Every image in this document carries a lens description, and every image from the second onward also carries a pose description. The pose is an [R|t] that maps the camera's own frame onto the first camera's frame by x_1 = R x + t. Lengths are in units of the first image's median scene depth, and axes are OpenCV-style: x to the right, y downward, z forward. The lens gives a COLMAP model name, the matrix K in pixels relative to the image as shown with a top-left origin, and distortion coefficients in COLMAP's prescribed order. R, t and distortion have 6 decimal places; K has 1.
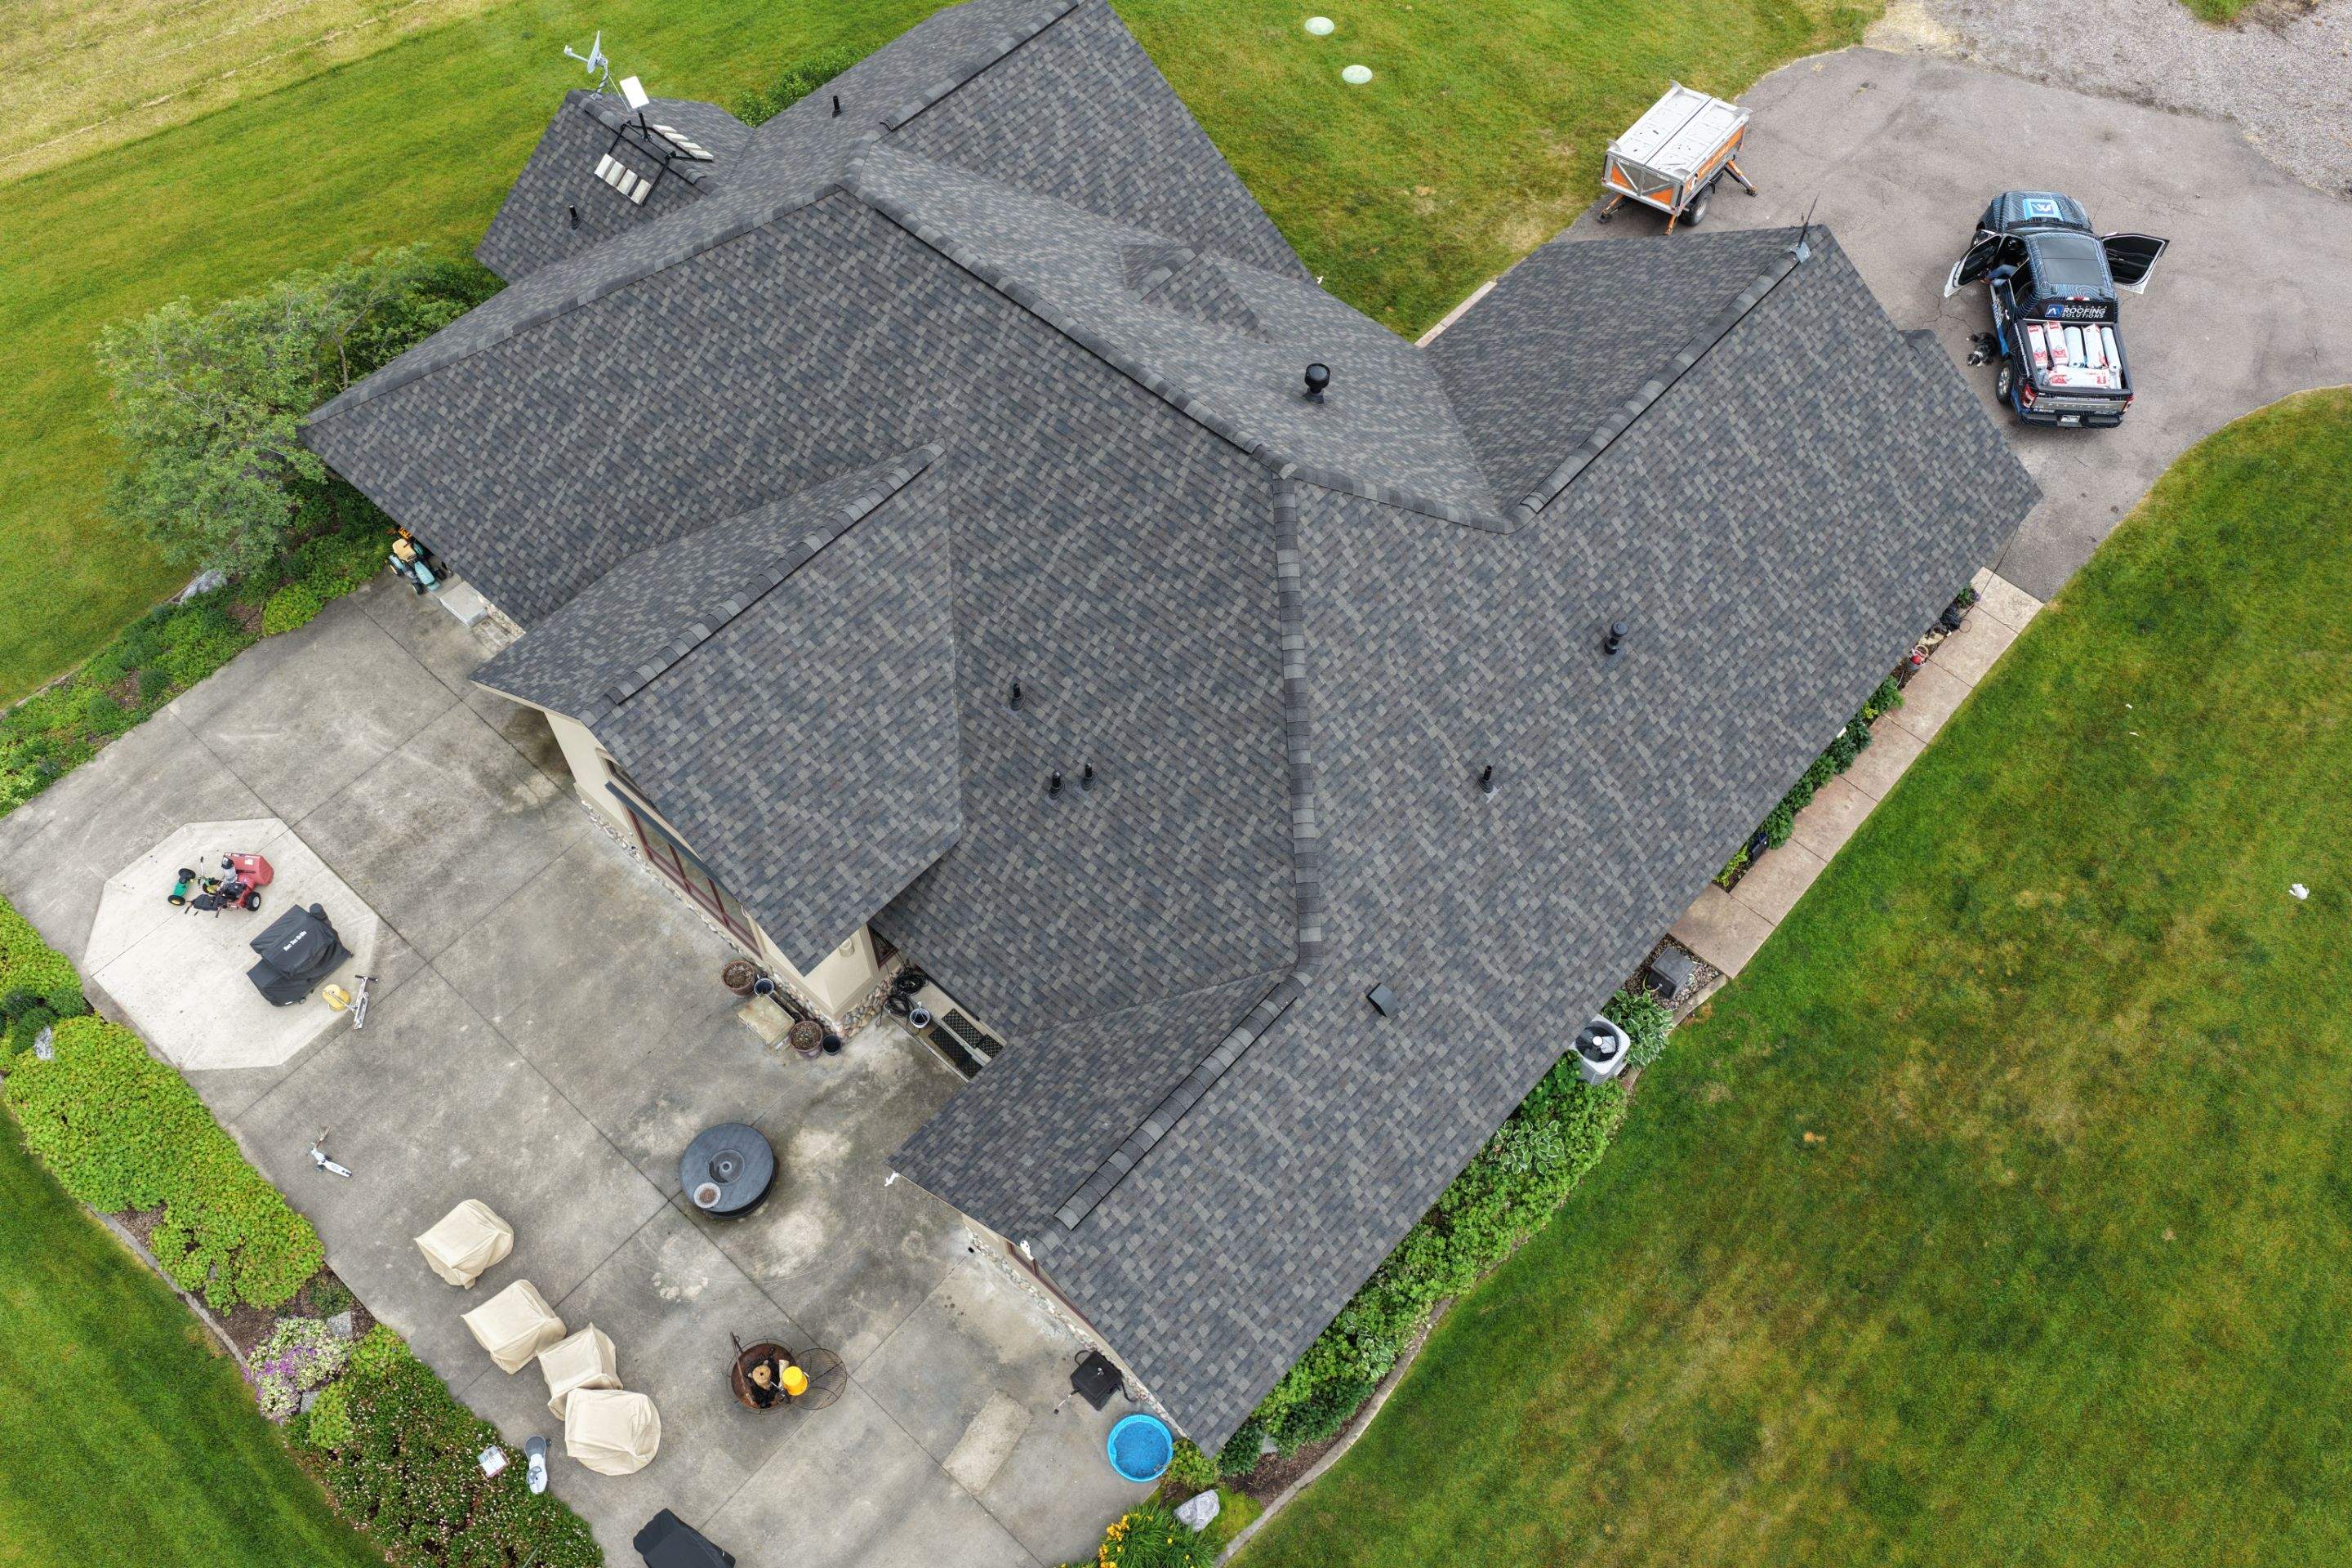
lens RADIAL K [[1945.4, 0, 1178.6], [0, 1945.4, 792.1], [0, 0, 1]] dist [-0.017137, 0.040906]
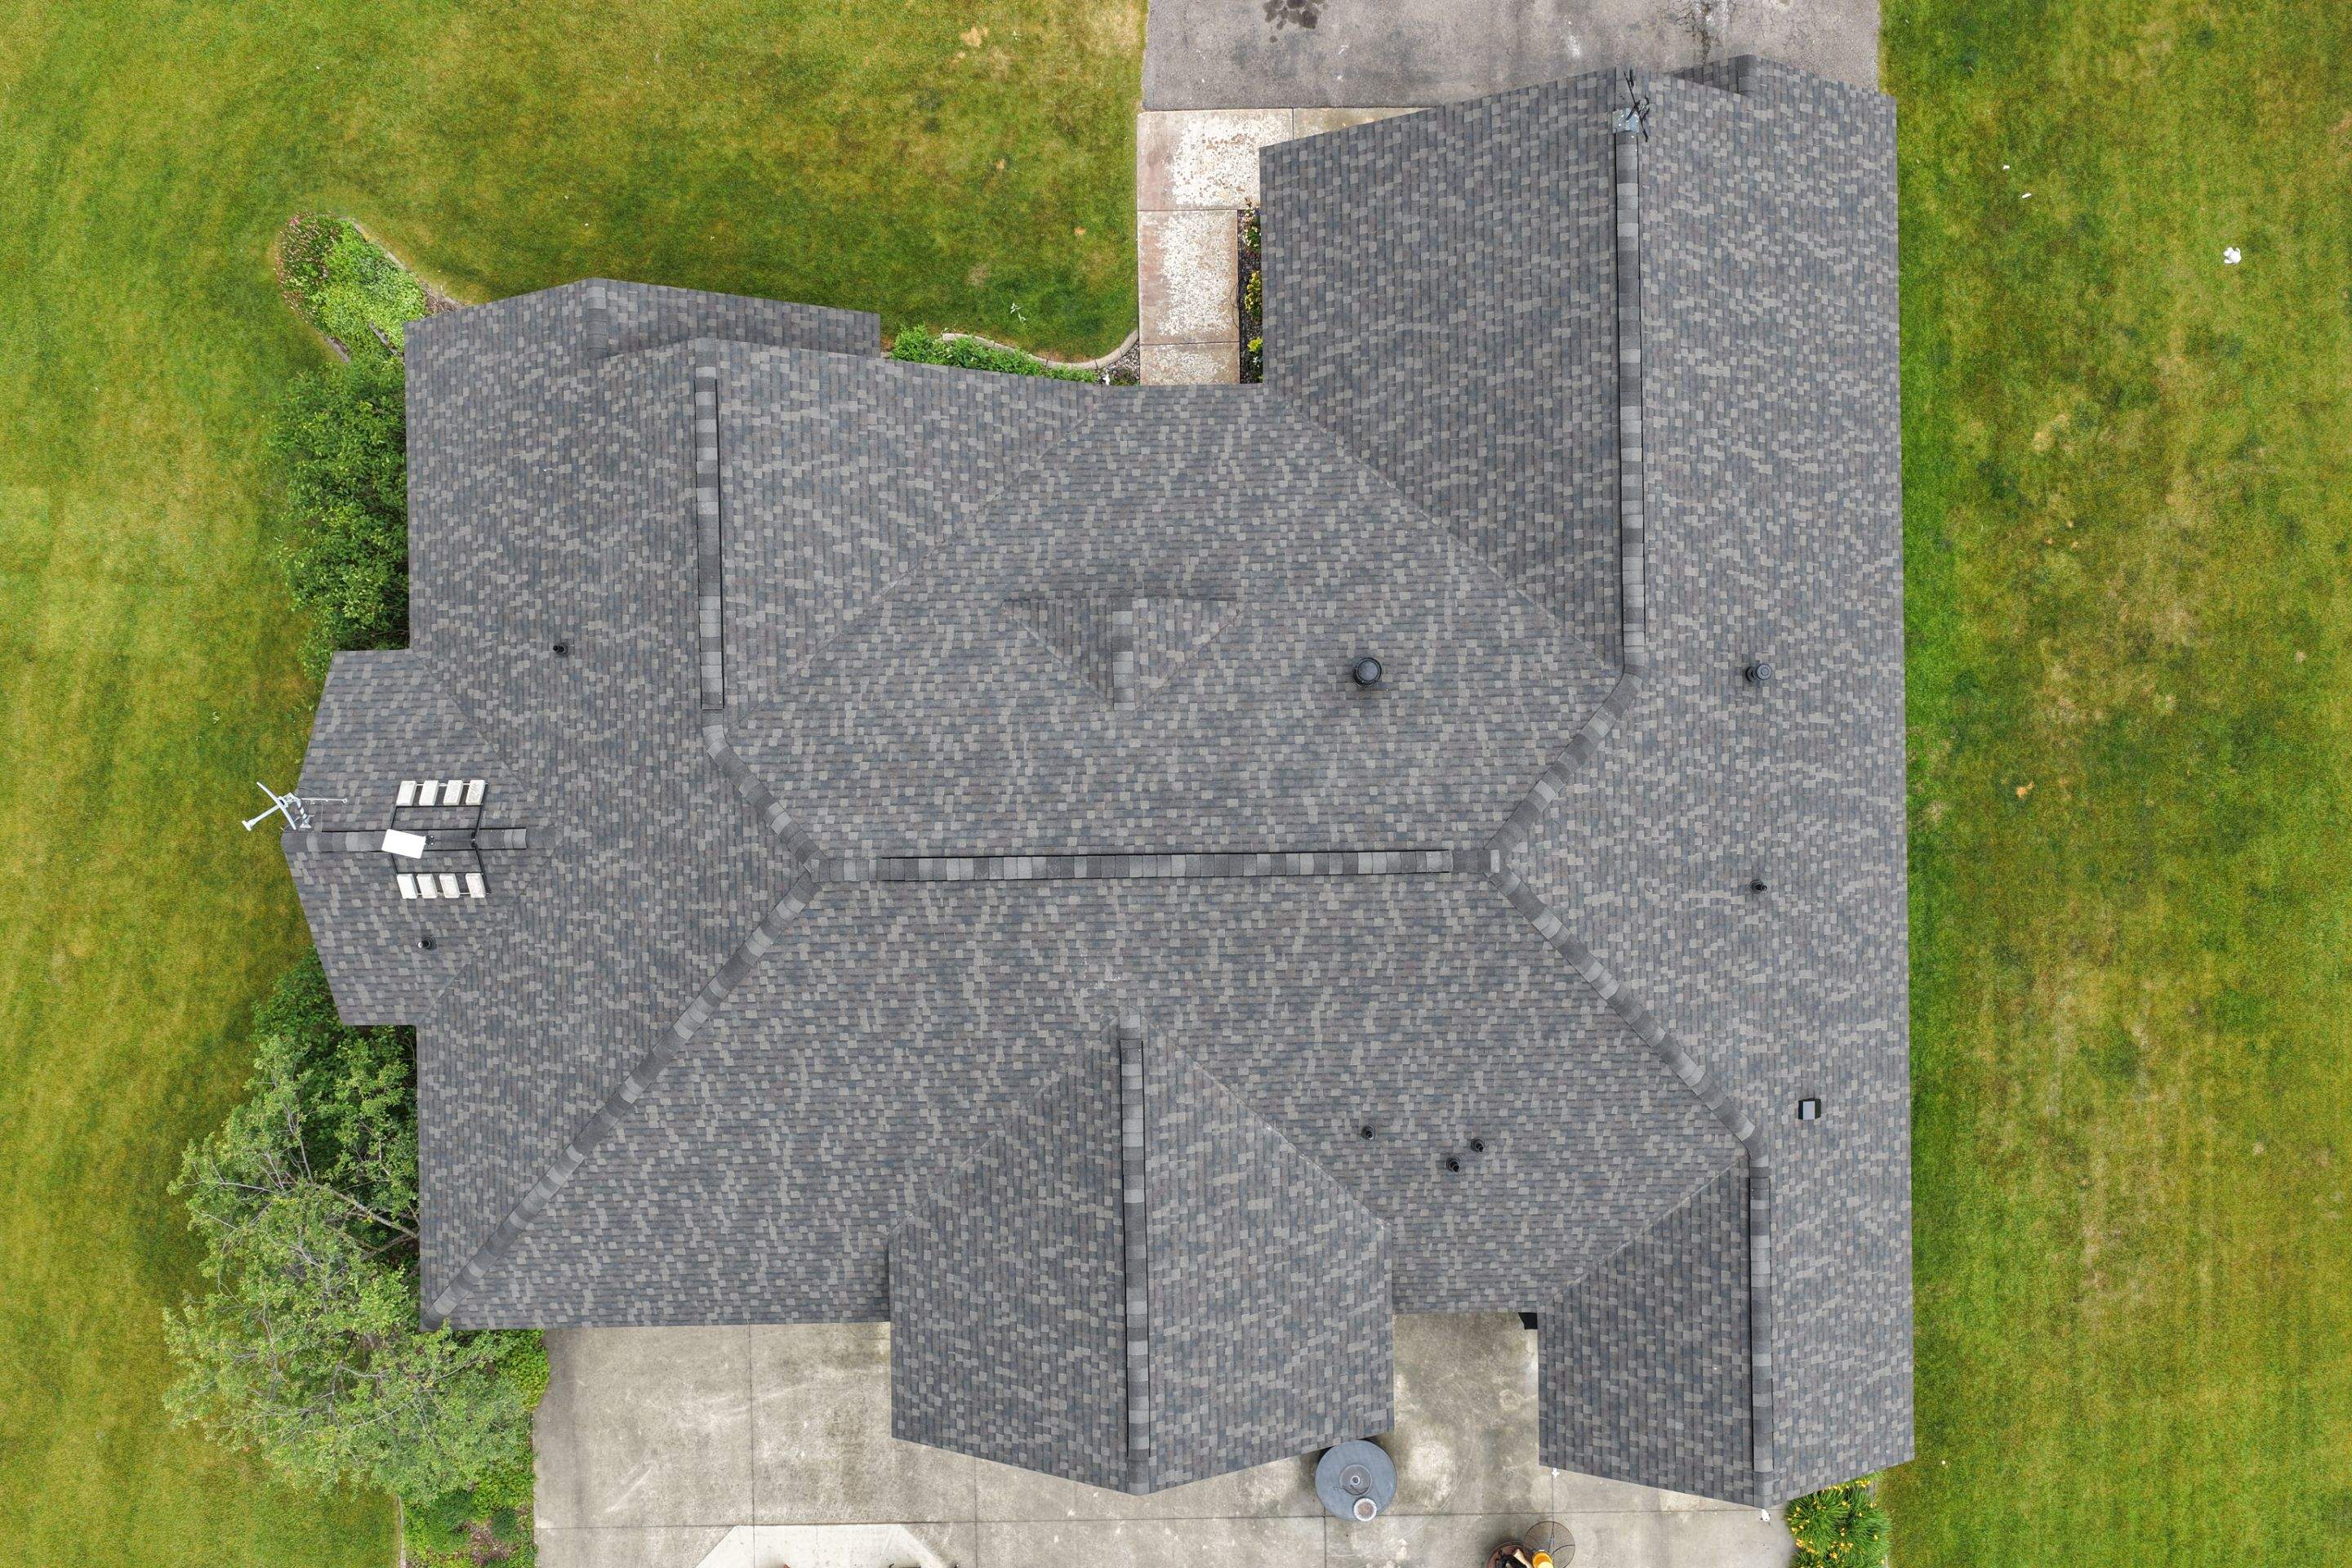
lens RADIAL K [[1945.4, 0, 1175.7], [0, 1945.4, 789.2], [0, 0, 1]] dist [-0.017137, 0.040906]
pose [[0.733395, -0.679765, -0.007162, -0.026025], [0.571915, 0.611272, 0.547047, -0.733710], [-0.367485, -0.405298, 0.837071, 0.245627]]
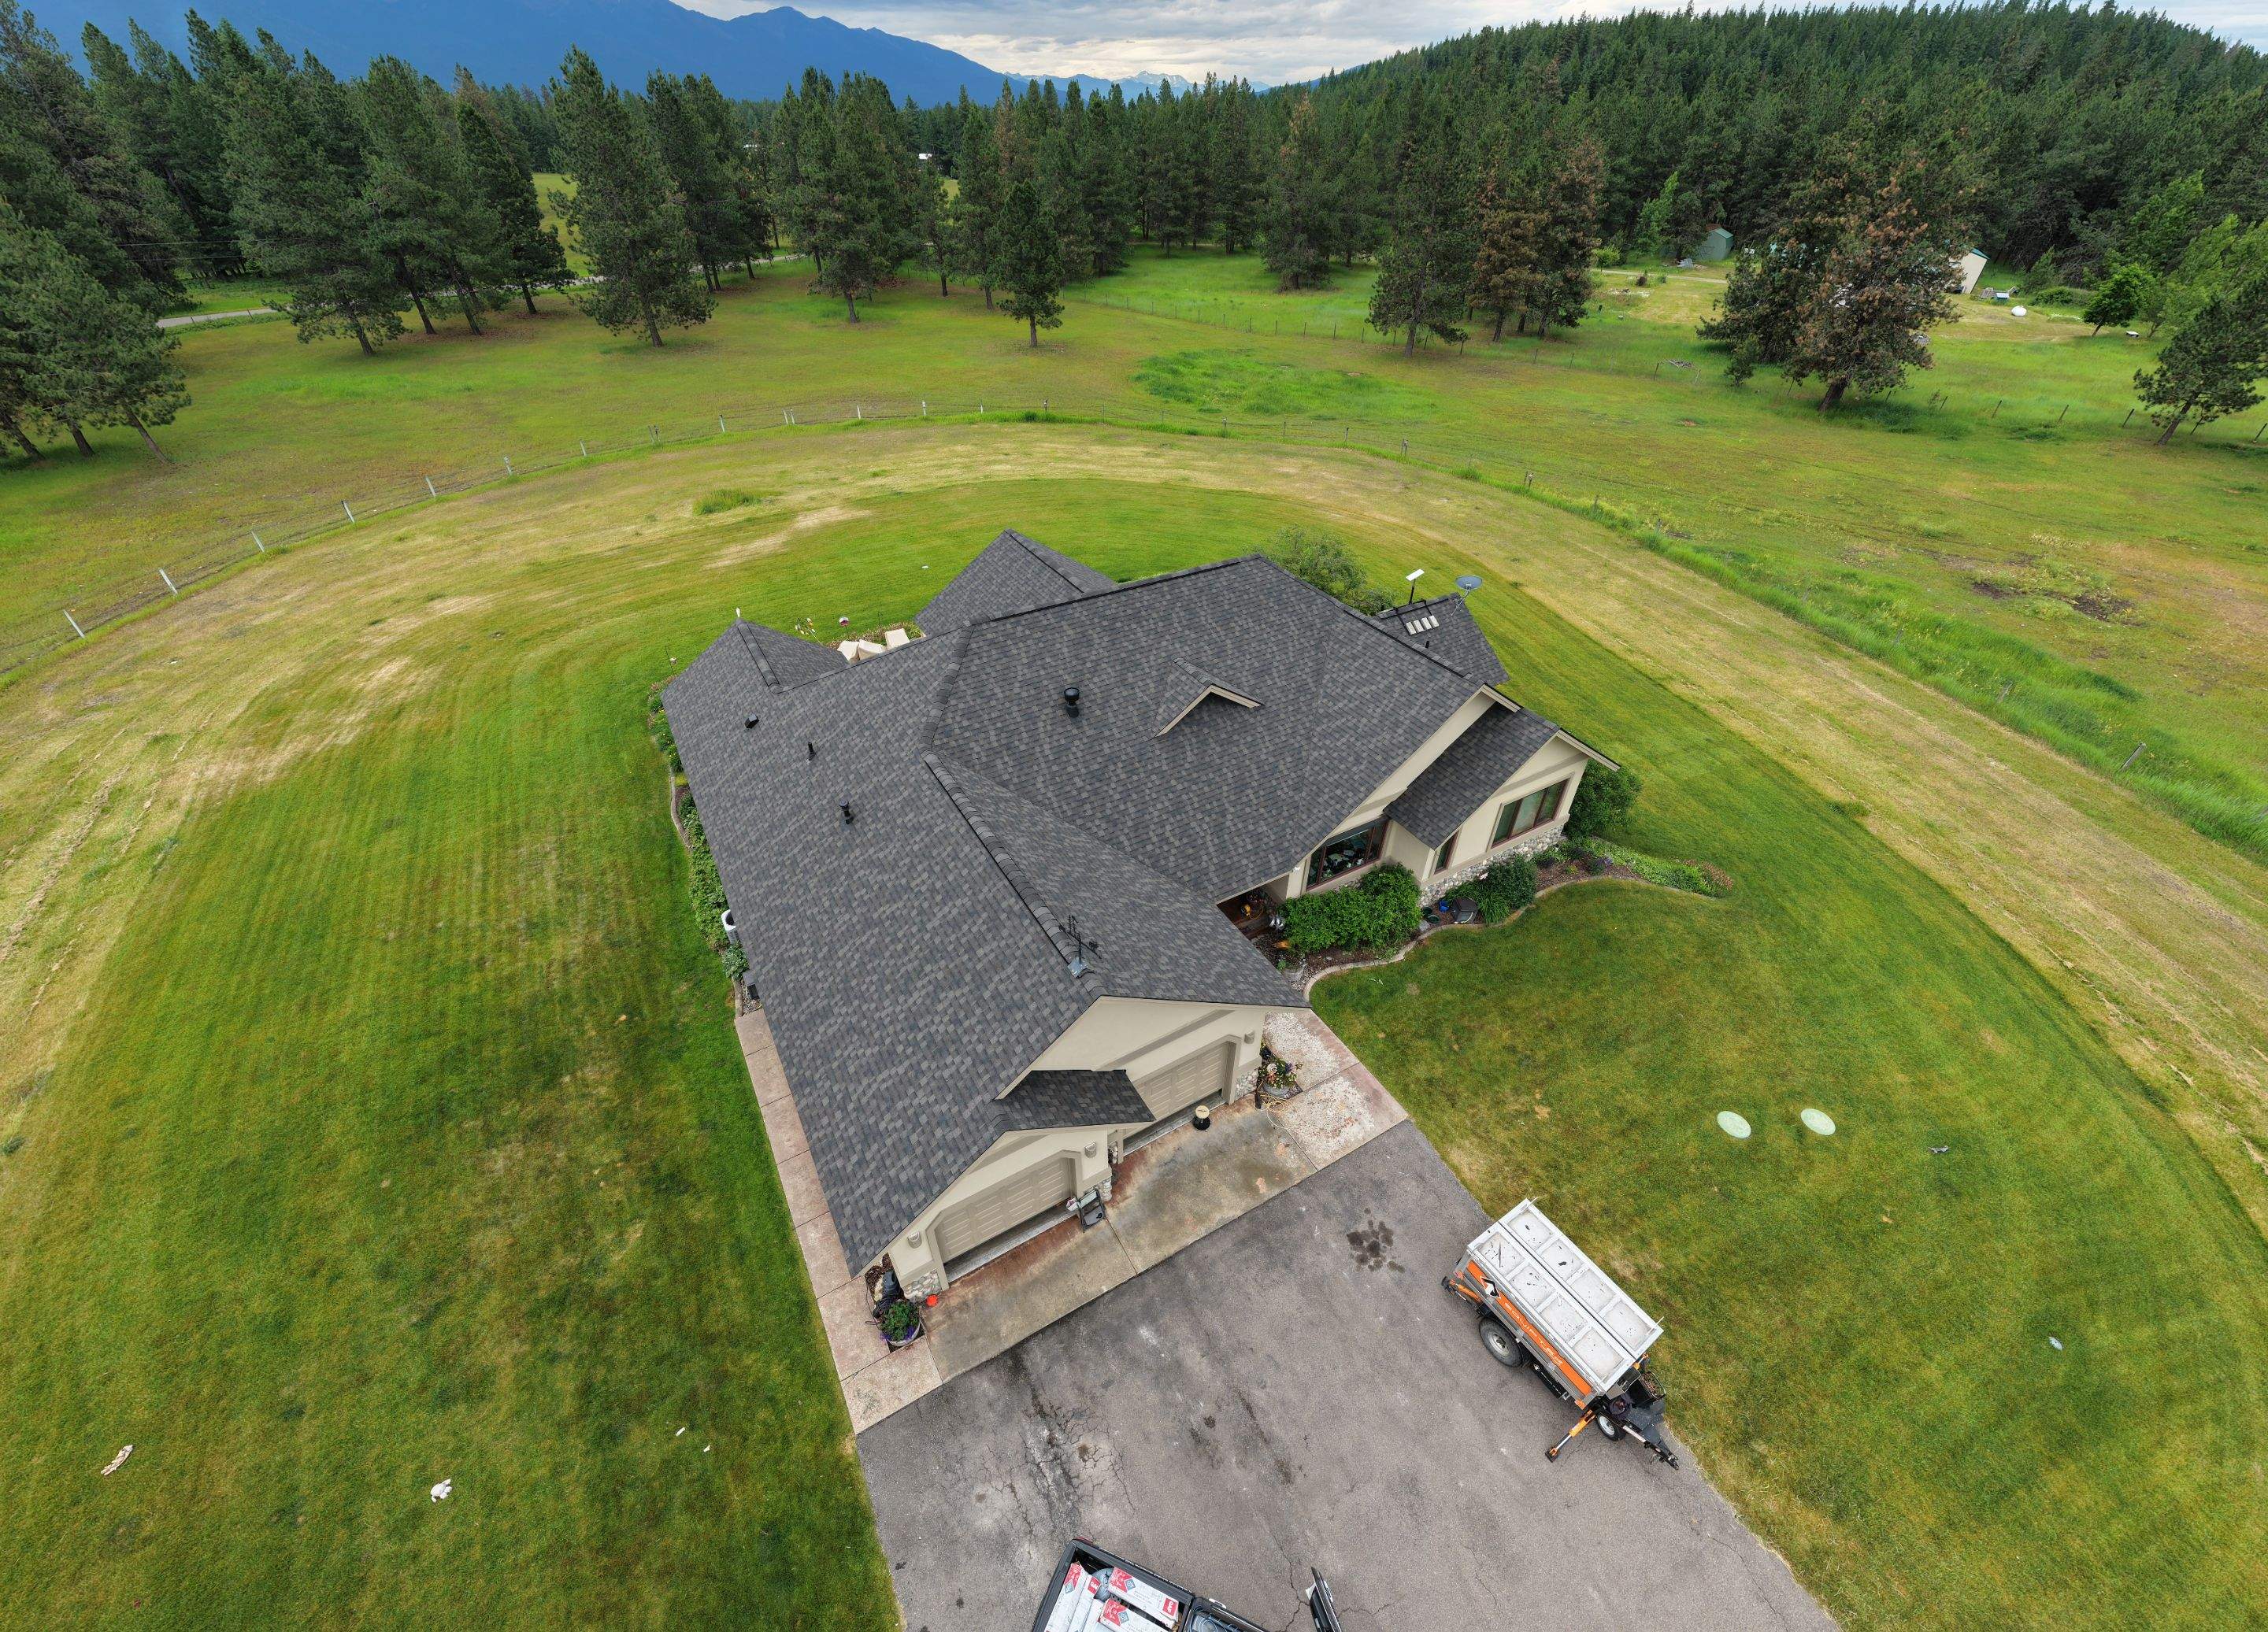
lens RADIAL K [[892.6, 0, 1136.7], [0, 892.6, 816.8], [0, 0, 1]] dist [0.003674, -0.000525]
pose [[-0.303703, 0.586840, -0.750589, 0.671743], [-0.801925, 0.267949, 0.533967, -0.626689], [0.514472, 0.764083, 0.389225, 0.818480]]
